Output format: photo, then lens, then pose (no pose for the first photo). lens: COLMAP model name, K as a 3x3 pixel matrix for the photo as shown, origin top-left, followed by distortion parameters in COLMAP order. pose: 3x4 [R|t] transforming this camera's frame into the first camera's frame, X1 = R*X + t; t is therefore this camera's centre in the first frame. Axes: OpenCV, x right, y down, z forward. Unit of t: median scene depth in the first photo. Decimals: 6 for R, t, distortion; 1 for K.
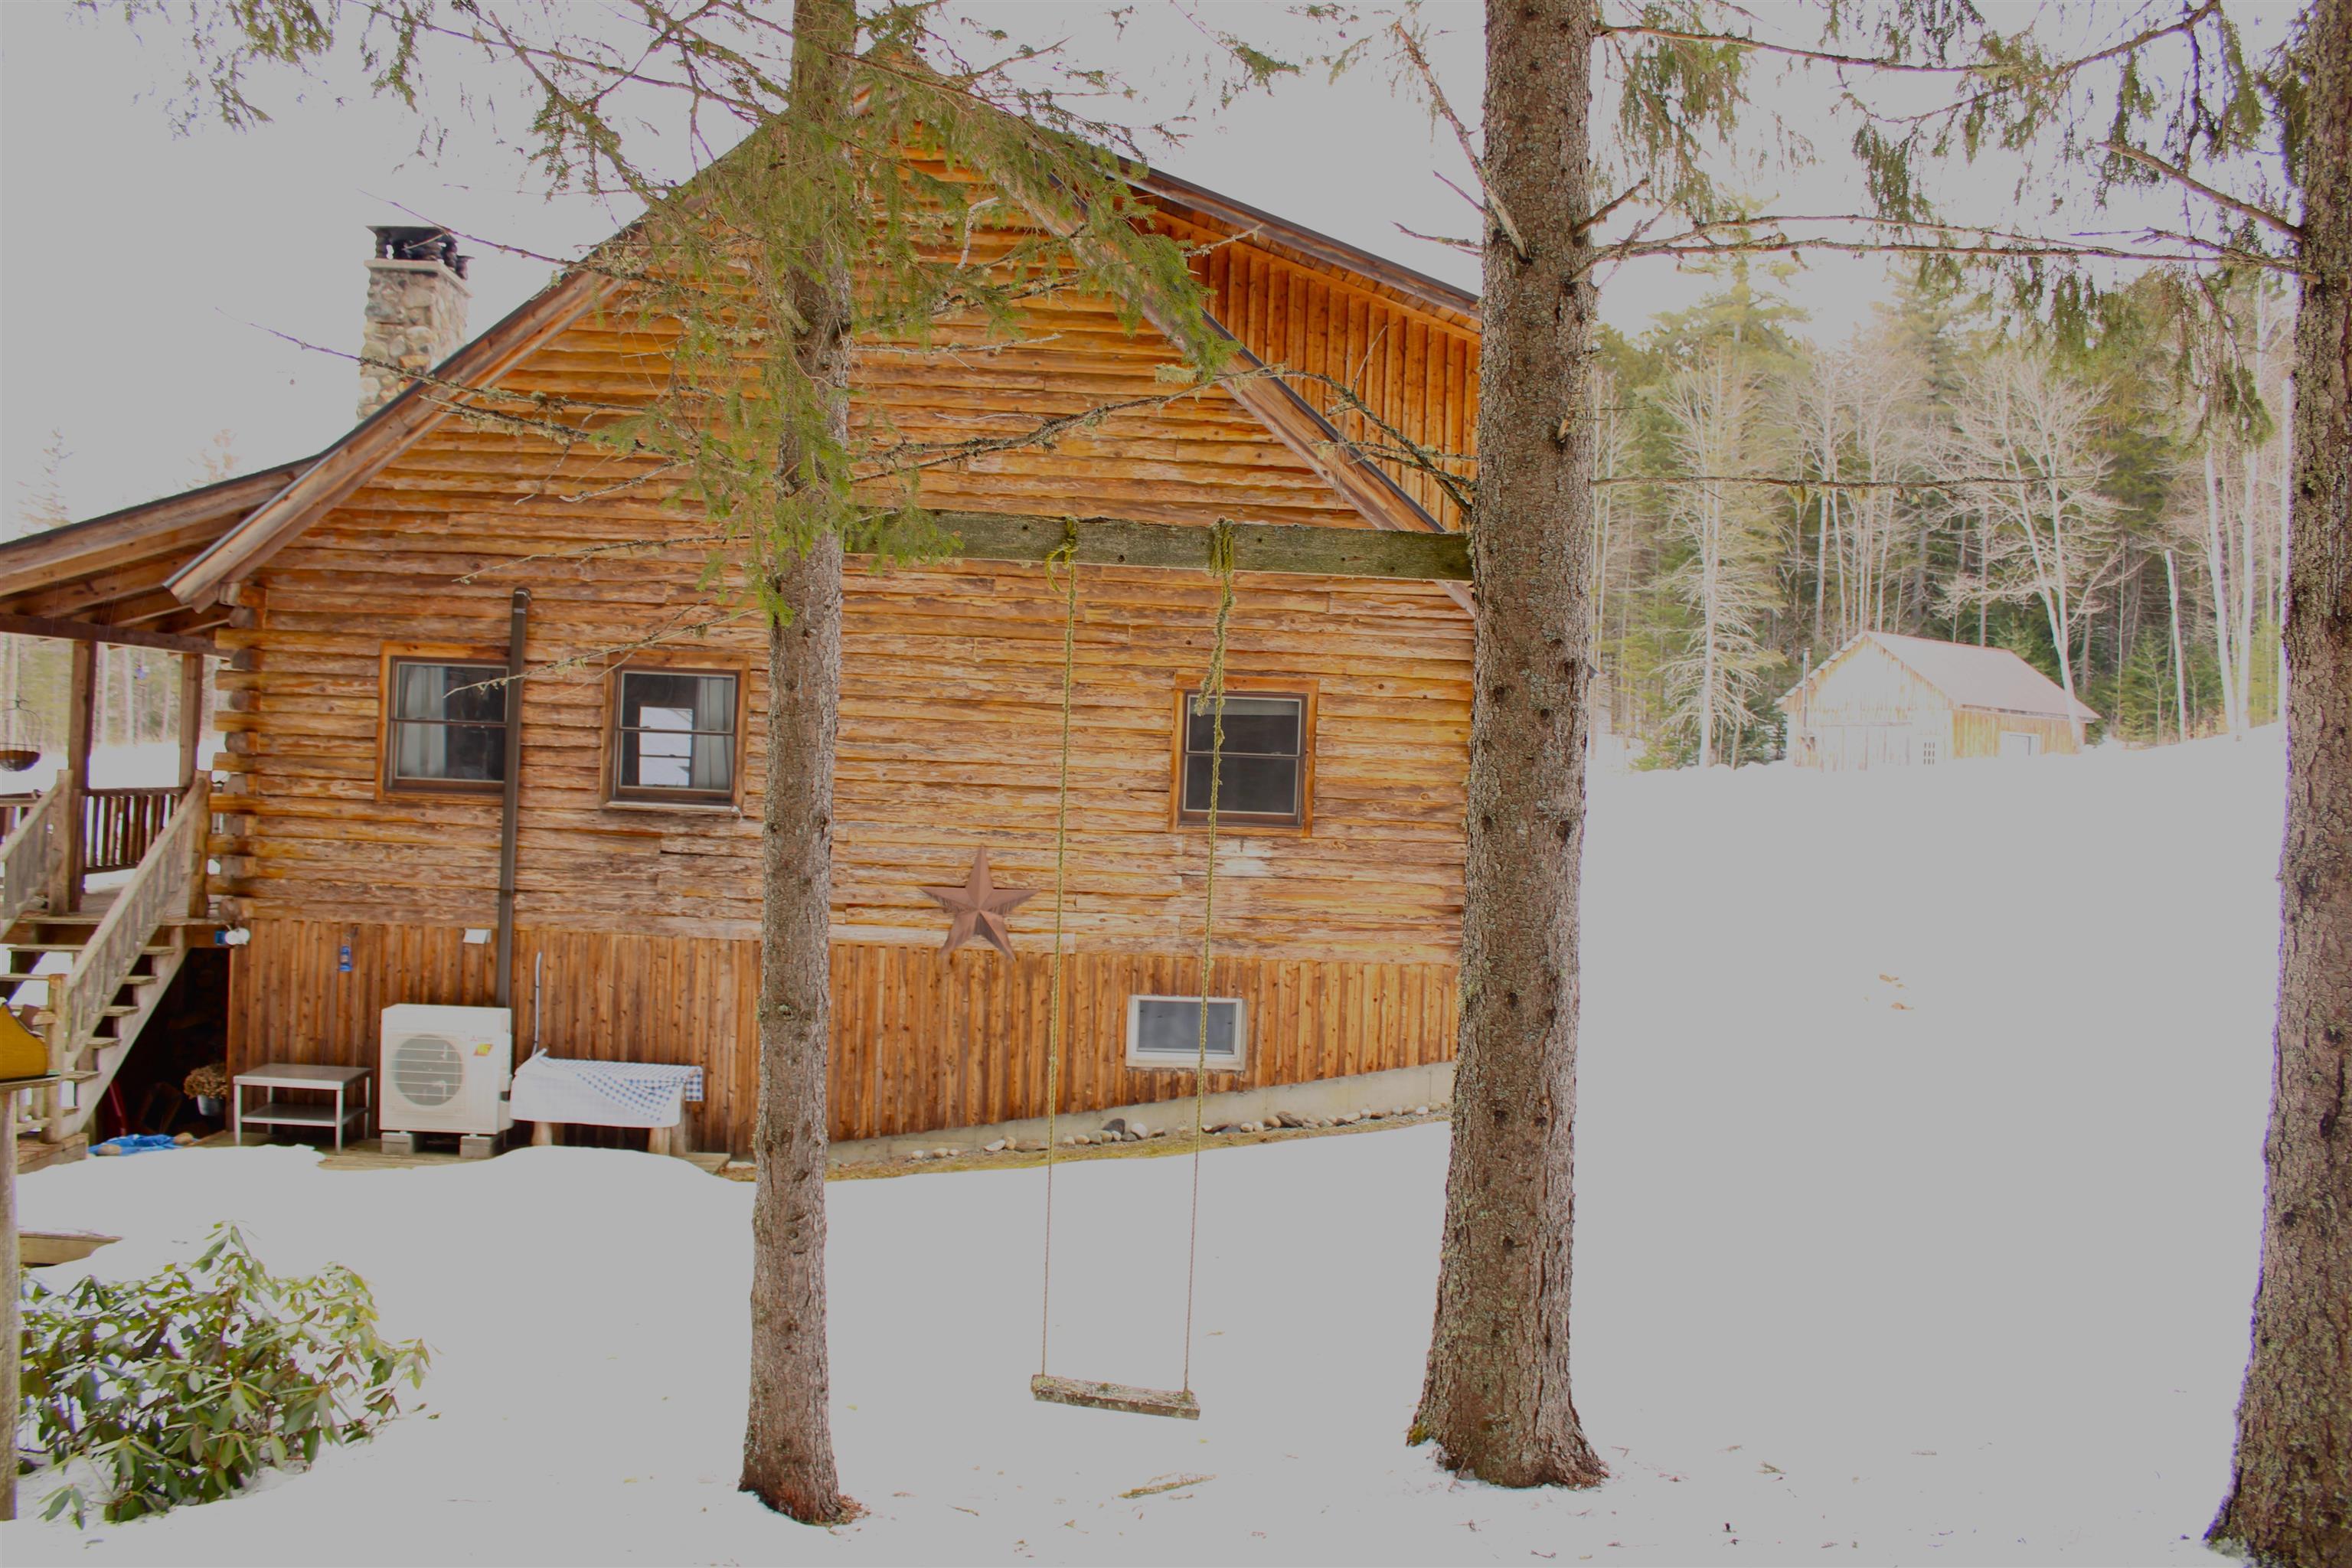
lens RADIAL K [[1962.1, 0, 1176.0], [0, 1962.1, 784.0], [0, 0, 1]] dist [-0.140635, 0.102434]
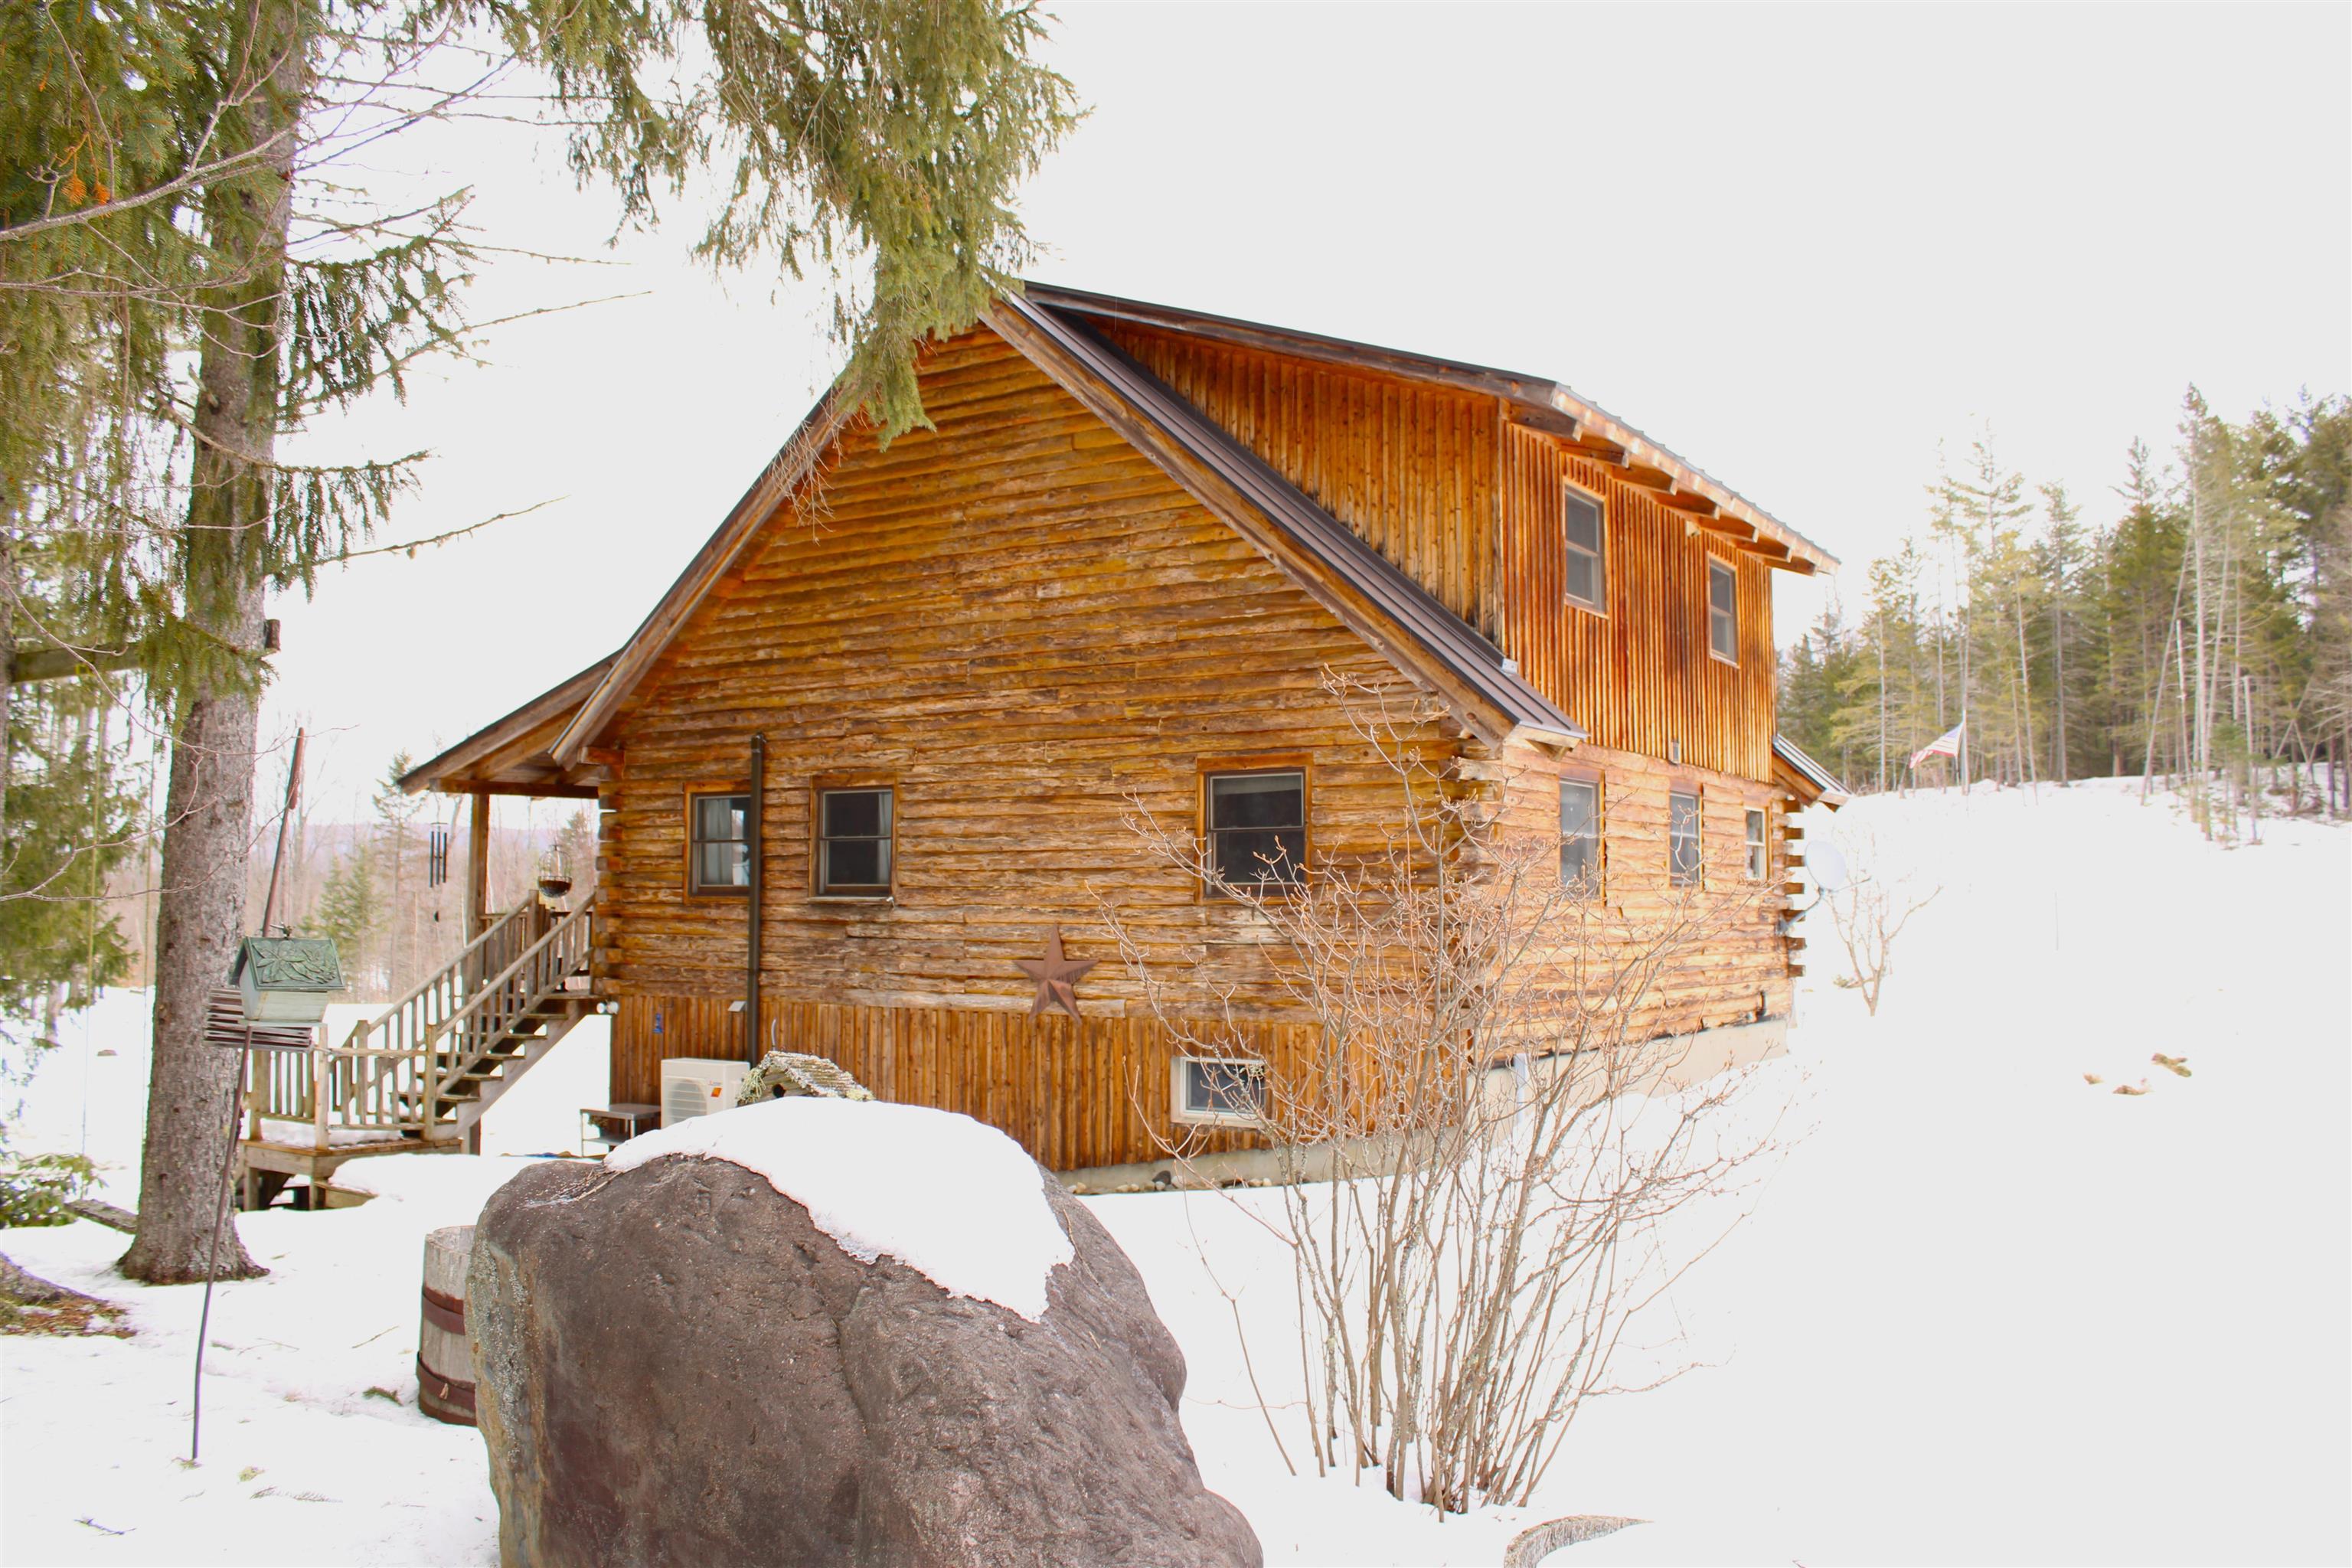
lens RADIAL K [[1962.1, 0, 1176.0], [0, 1962.1, 784.0], [0, 0, 1]] dist [-0.140635, 0.102434]
pose [[0.806780, -0.076362, -0.585896, 0.631376], [0.029343, 0.995568, -0.089351, 0.055163], [0.590122, 0.054895, 0.805445, 0.120761]]
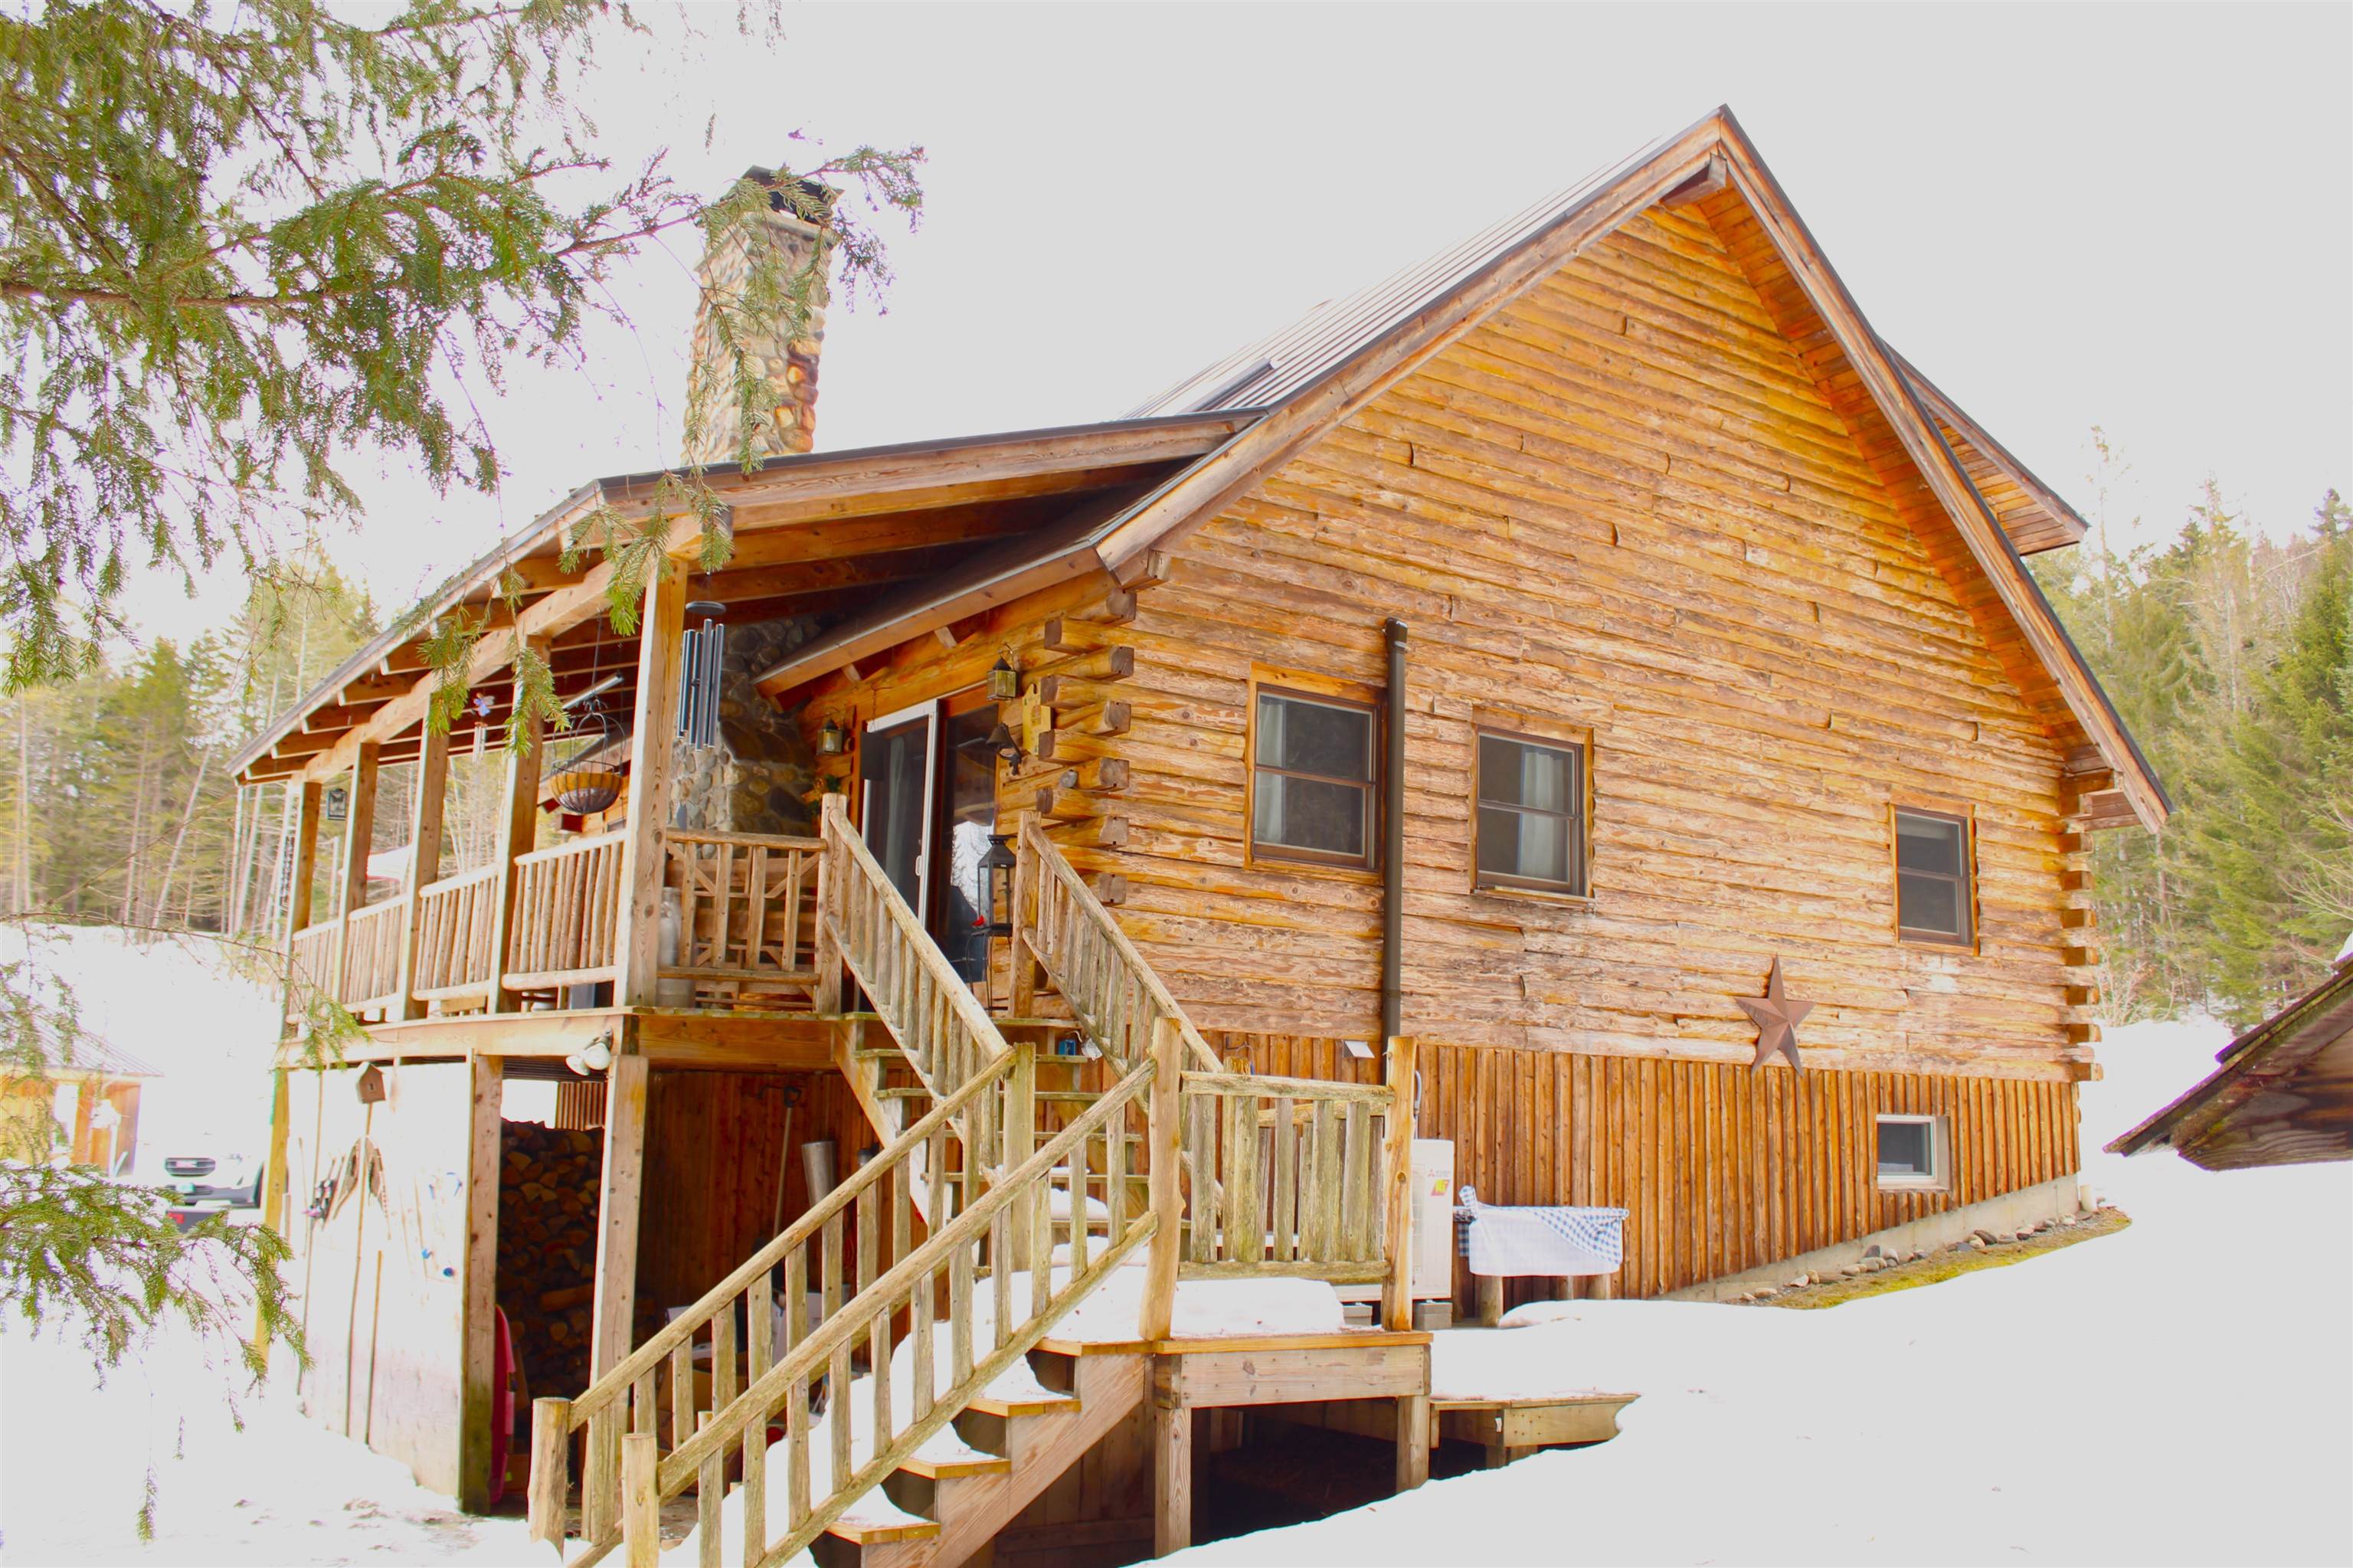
lens RADIAL K [[1963.0, 0, 1176.5], [0, 1963.0, 784.0], [0, 0, 1]] dist [-0.140635, 0.102434]
pose [[0.861913, 0.075061, 0.501470, -0.814784], [0.004451, 0.987824, -0.155511, 0.093924], [-0.507037, 0.136269, 0.851084, 0.349785]]
